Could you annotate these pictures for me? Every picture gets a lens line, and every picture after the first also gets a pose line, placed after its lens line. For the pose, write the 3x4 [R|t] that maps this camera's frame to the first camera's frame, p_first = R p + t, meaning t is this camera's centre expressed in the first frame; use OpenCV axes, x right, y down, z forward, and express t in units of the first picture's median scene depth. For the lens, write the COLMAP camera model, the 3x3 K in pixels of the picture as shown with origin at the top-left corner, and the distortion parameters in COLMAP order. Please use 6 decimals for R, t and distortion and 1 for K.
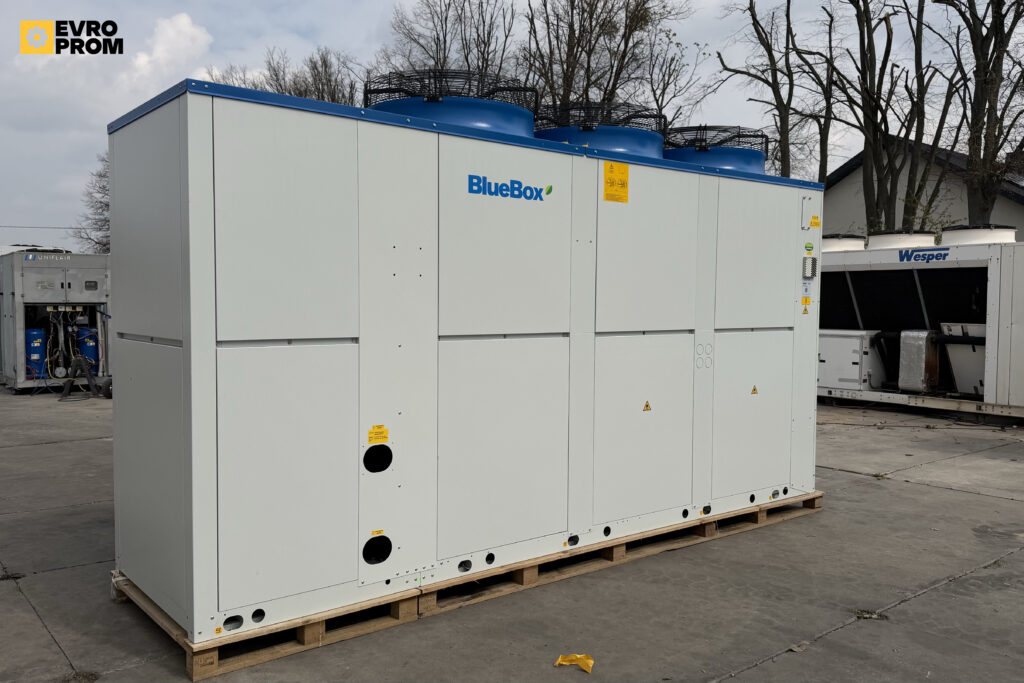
lens RADIAL K [[849.5, 0, 515.8], [0, 849.5, 337.7], [0, 0, 1]] dist [0.066933, -0.112394]
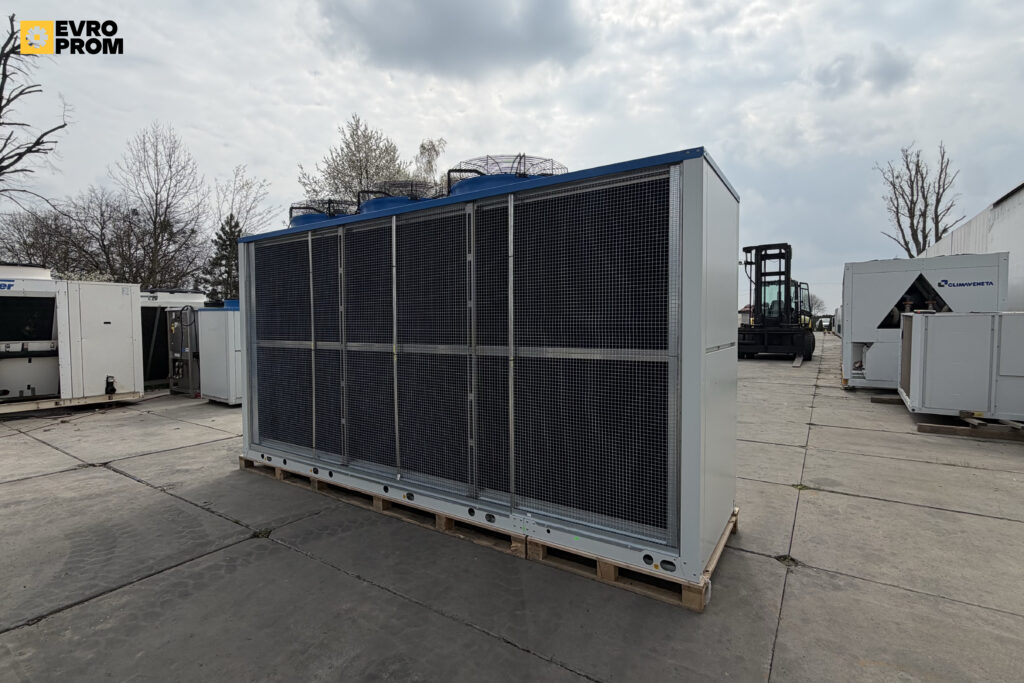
lens RADIAL K [[483.7, 0, 510.6], [0, 483.7, 337.7], [0, 0, 1]] dist [-0.000955, 0.000329]
pose [[-0.297326, -0.035825, 0.954104, -0.835729], [0.048623, 0.997431, 0.052604, -0.055168], [-0.953537, 0.062032, -0.294820, 1.214206]]
